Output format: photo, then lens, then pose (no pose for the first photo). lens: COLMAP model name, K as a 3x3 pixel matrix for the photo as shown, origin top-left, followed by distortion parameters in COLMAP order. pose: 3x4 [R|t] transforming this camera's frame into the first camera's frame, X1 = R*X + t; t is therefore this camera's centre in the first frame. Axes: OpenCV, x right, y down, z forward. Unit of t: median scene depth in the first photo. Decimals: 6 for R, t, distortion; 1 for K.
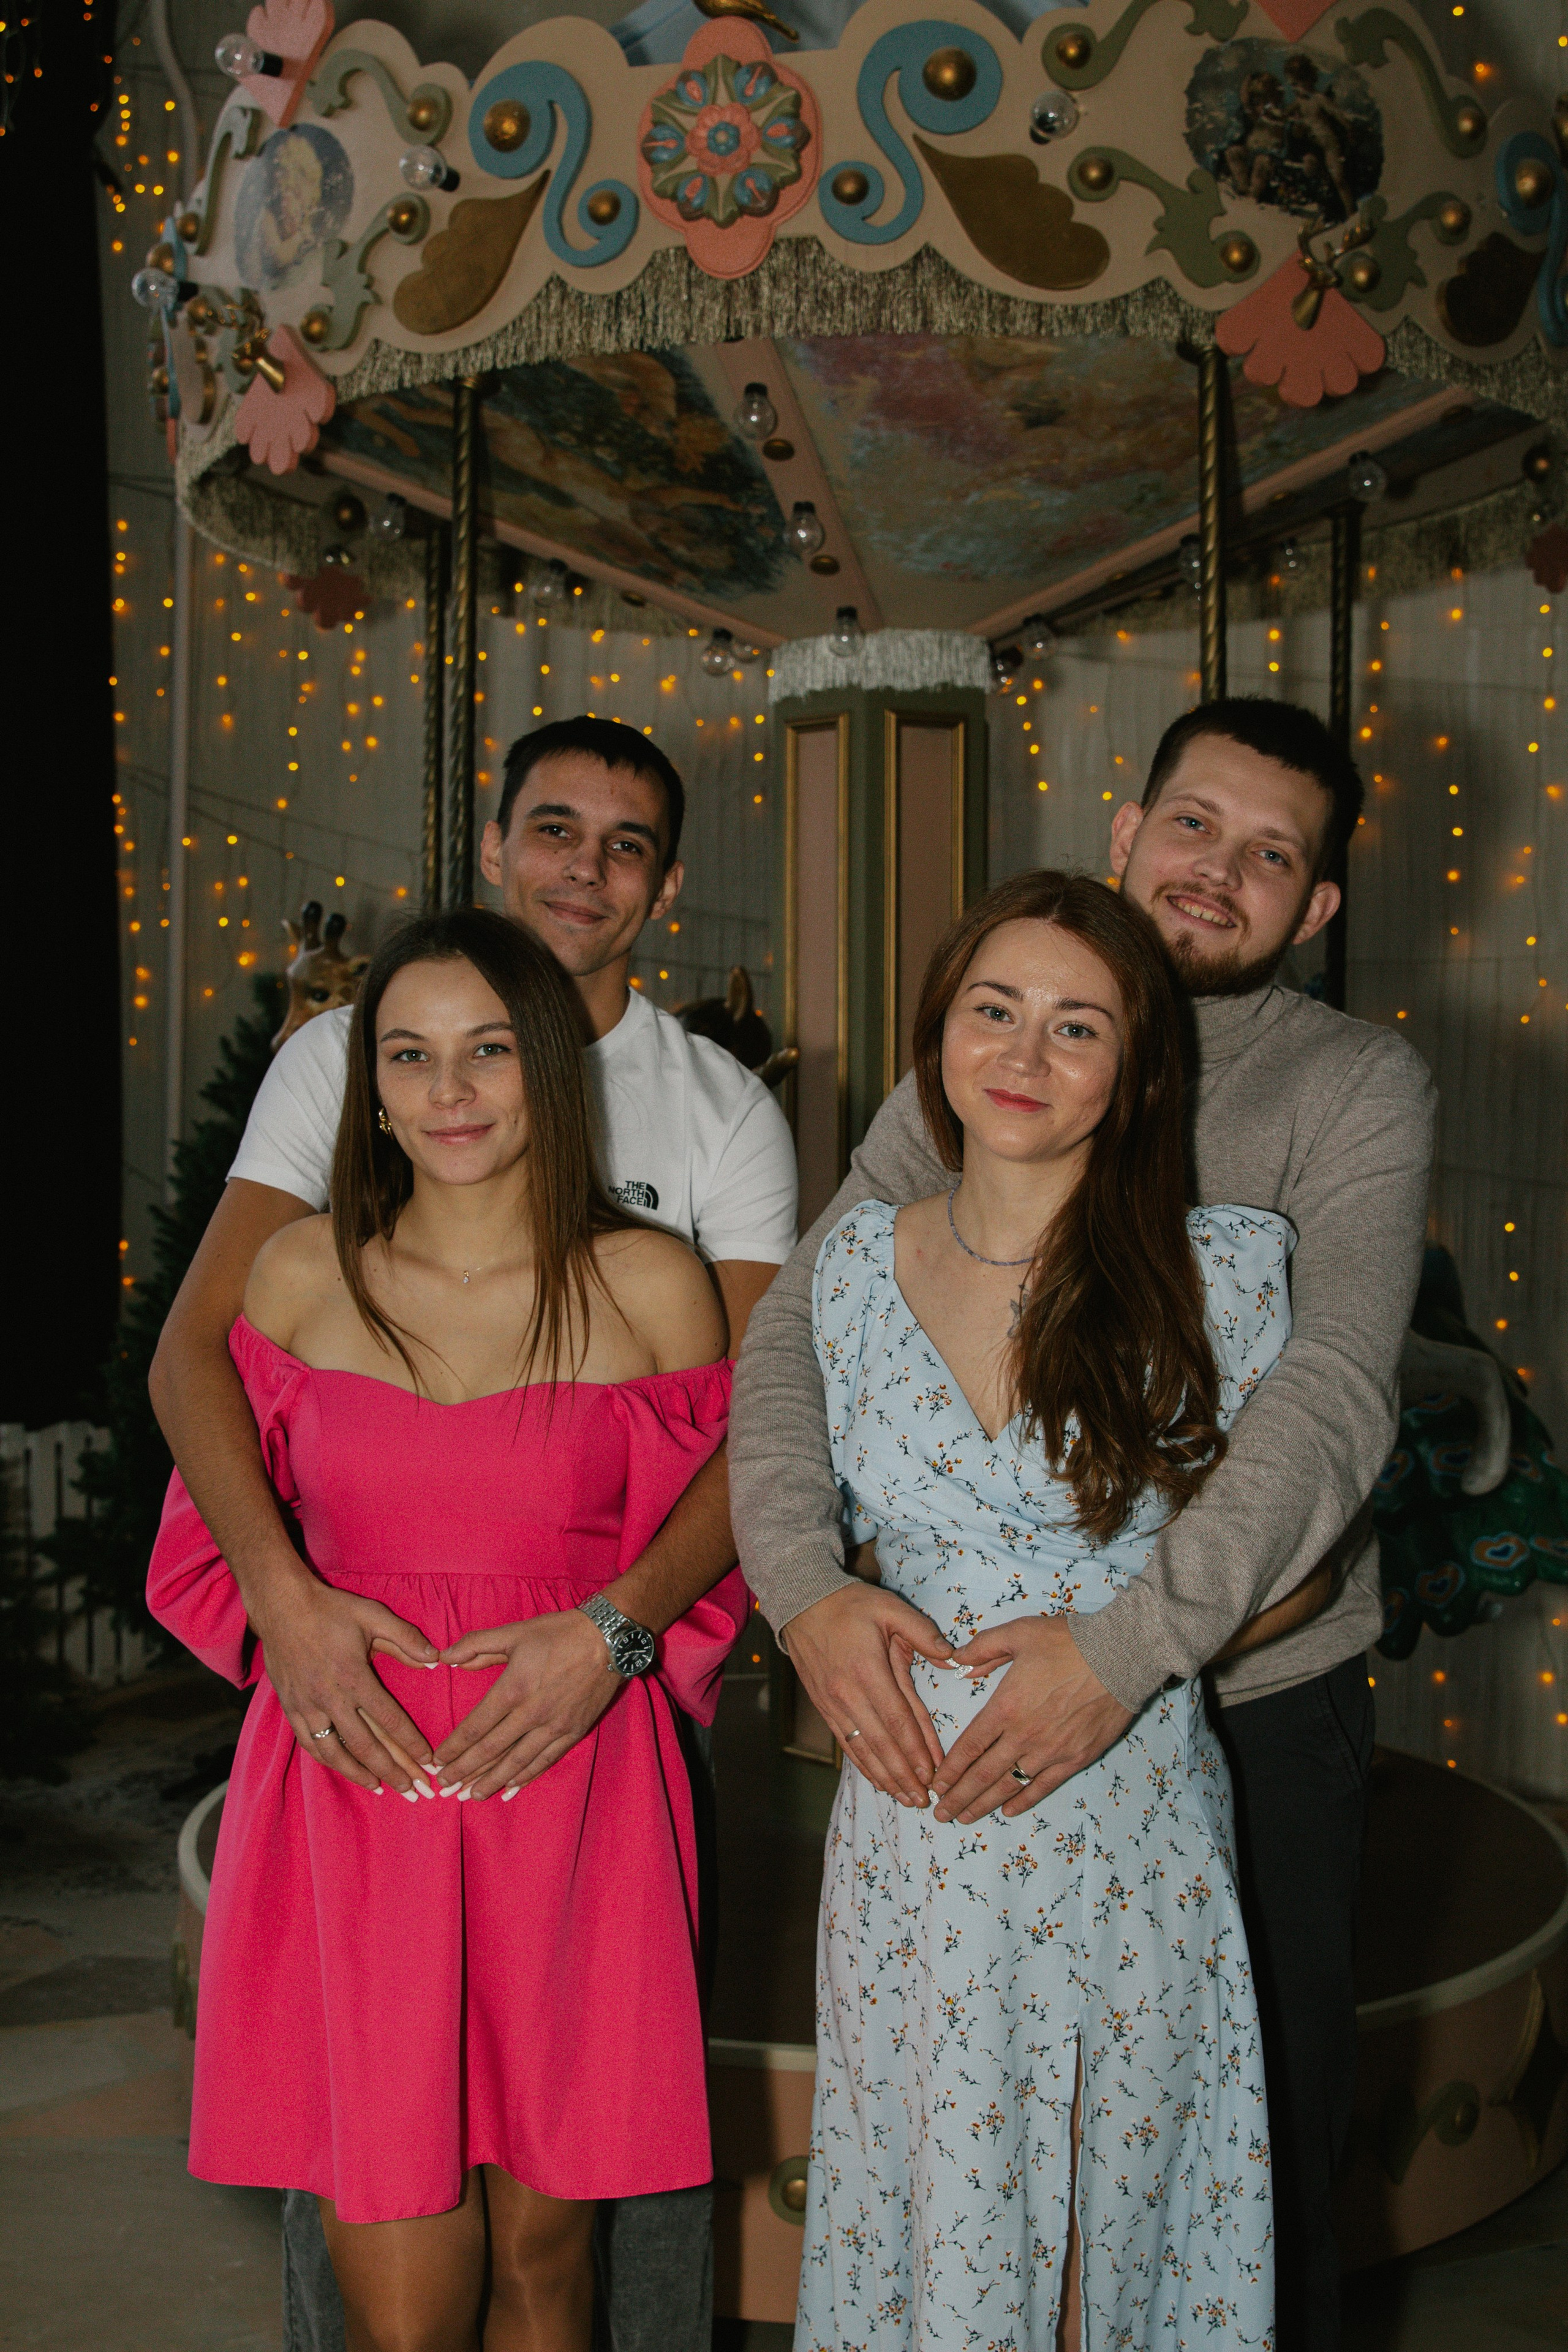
lens RADIAL K [[3546.9, 0, 790.8], [0, 3546.9, 1170.5], [0, 0, 1]] dist [-0.052319, 0.000000]
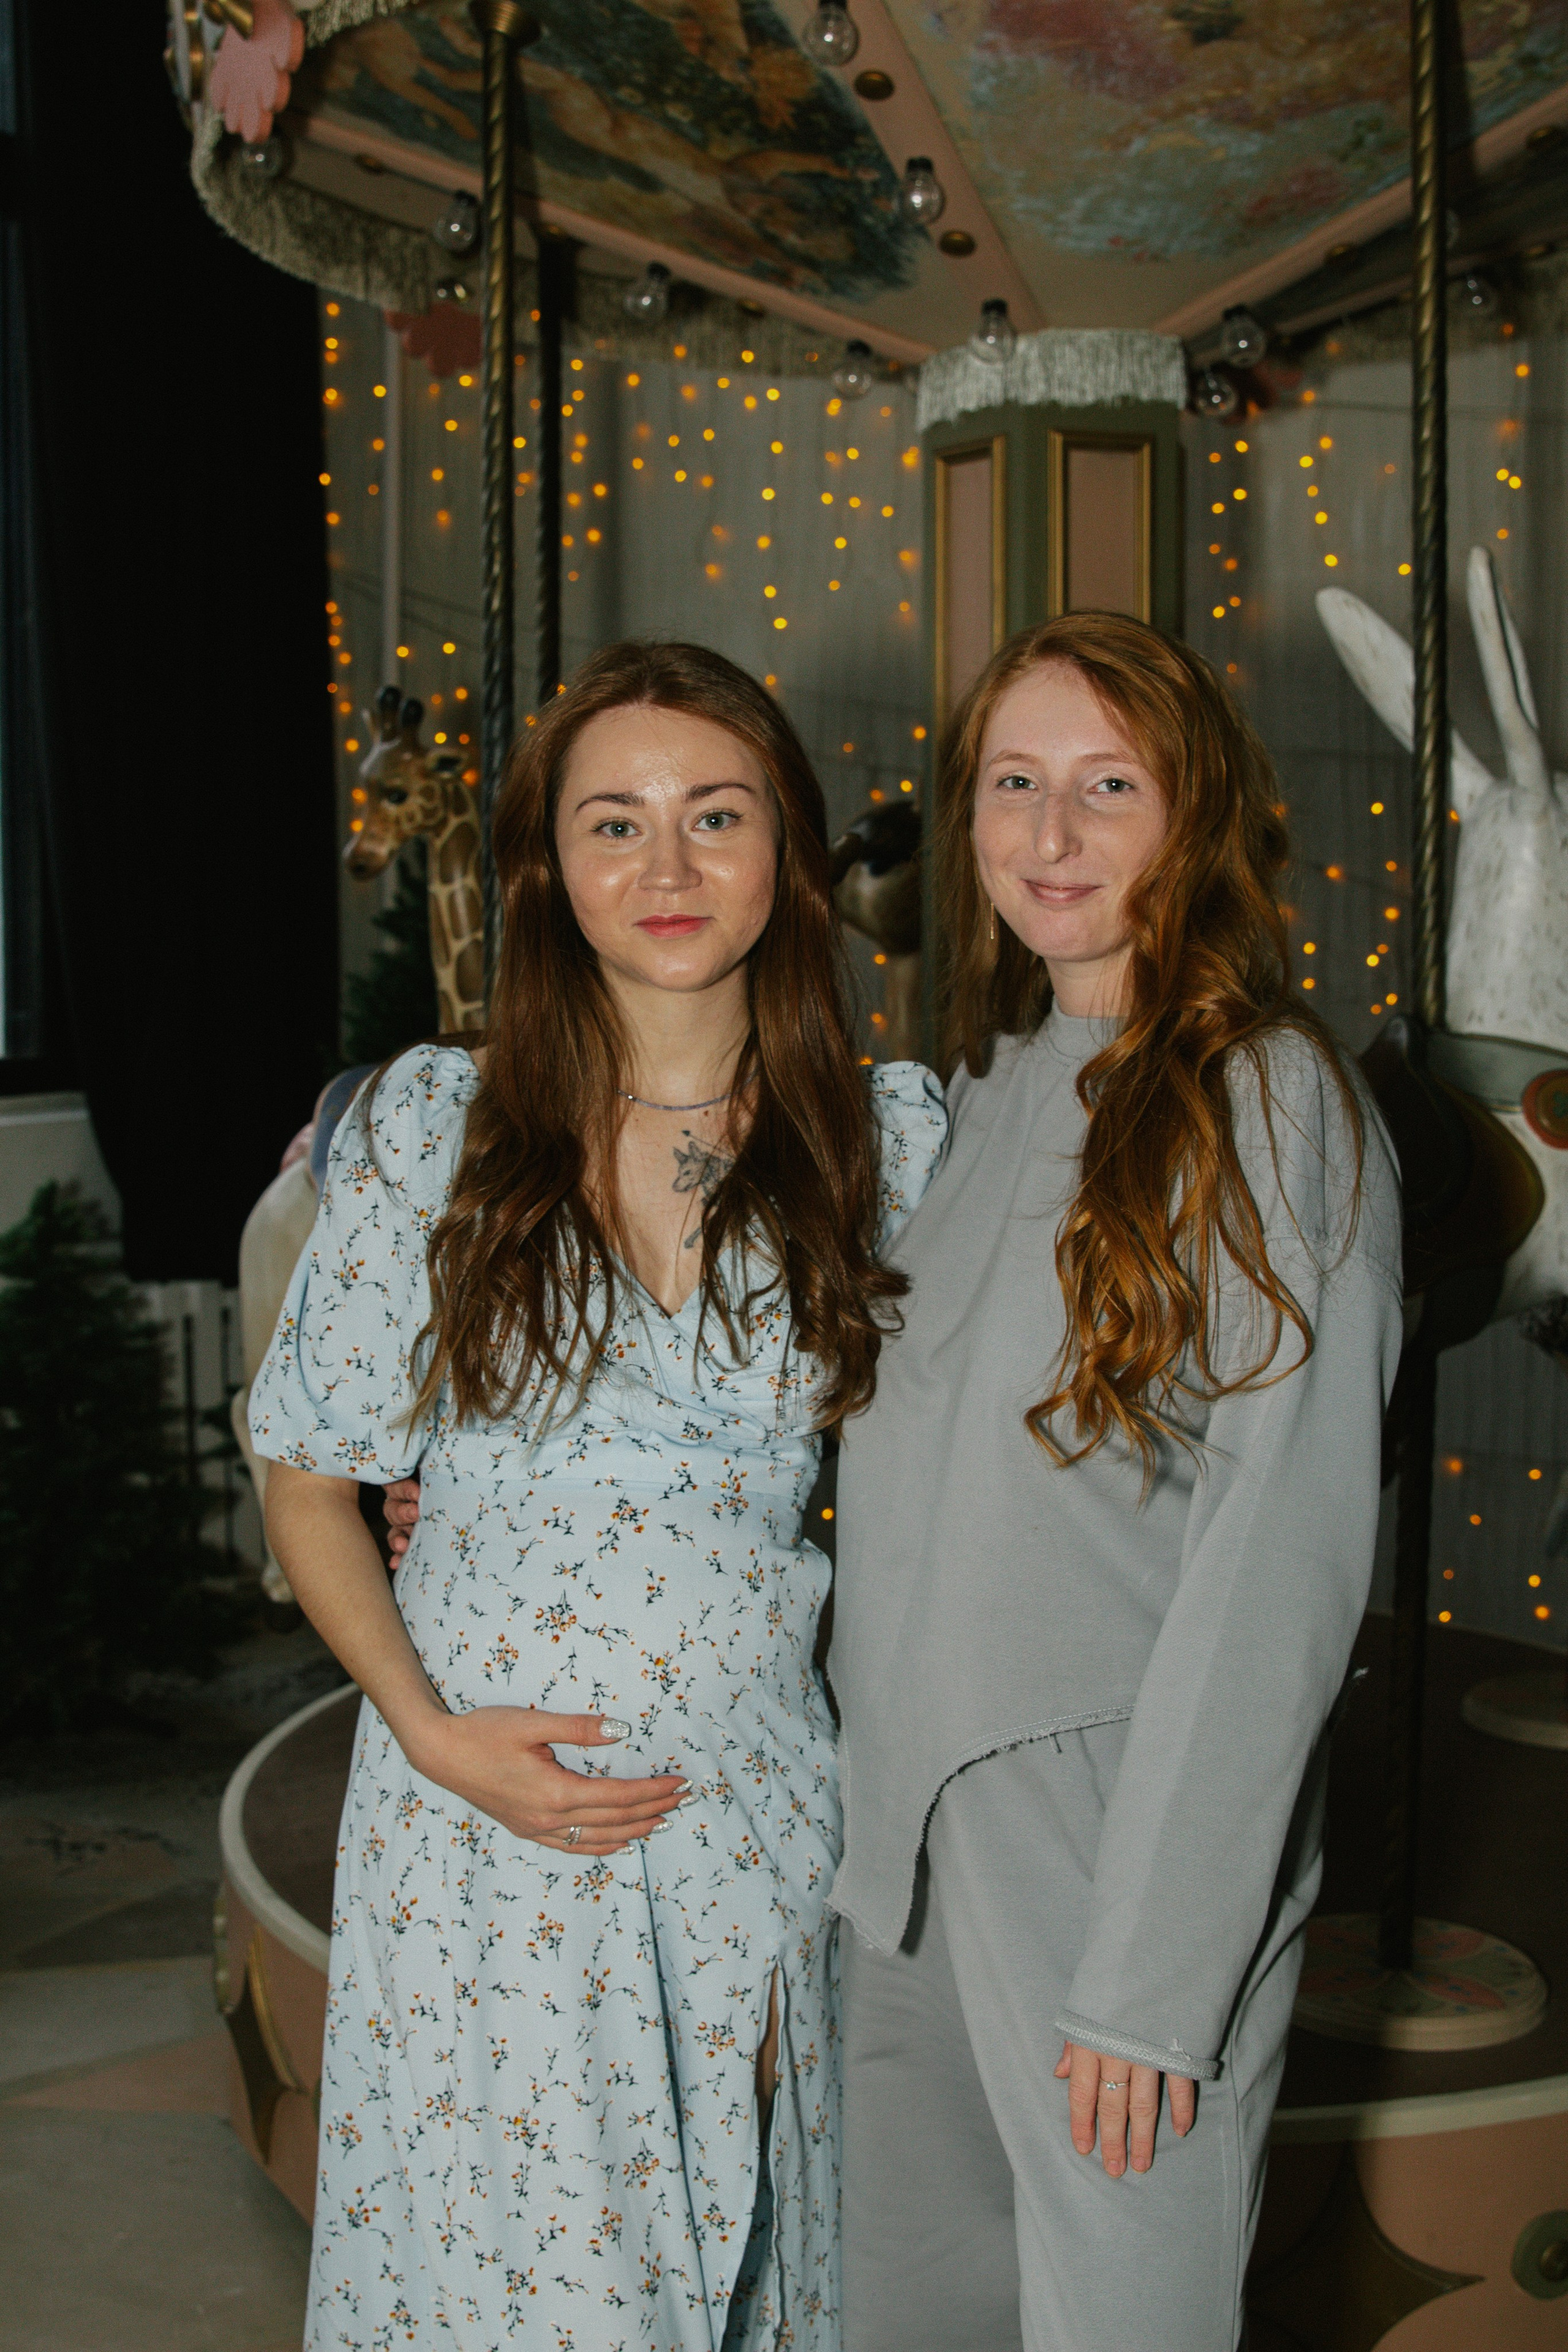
lens RADIAL K [[3106.7, 0, 778.7], [0, 3106.7, 1167.3], [0, 0, 1]] dist [-0.049180, 0.000000]
pose [[0.984510, 0.006267, -0.175215, 0.091850], [0.002029, 0.998887, 0.047129, 0.004929], [0.175316, -0.046754, 0.983401, 0.287658]]
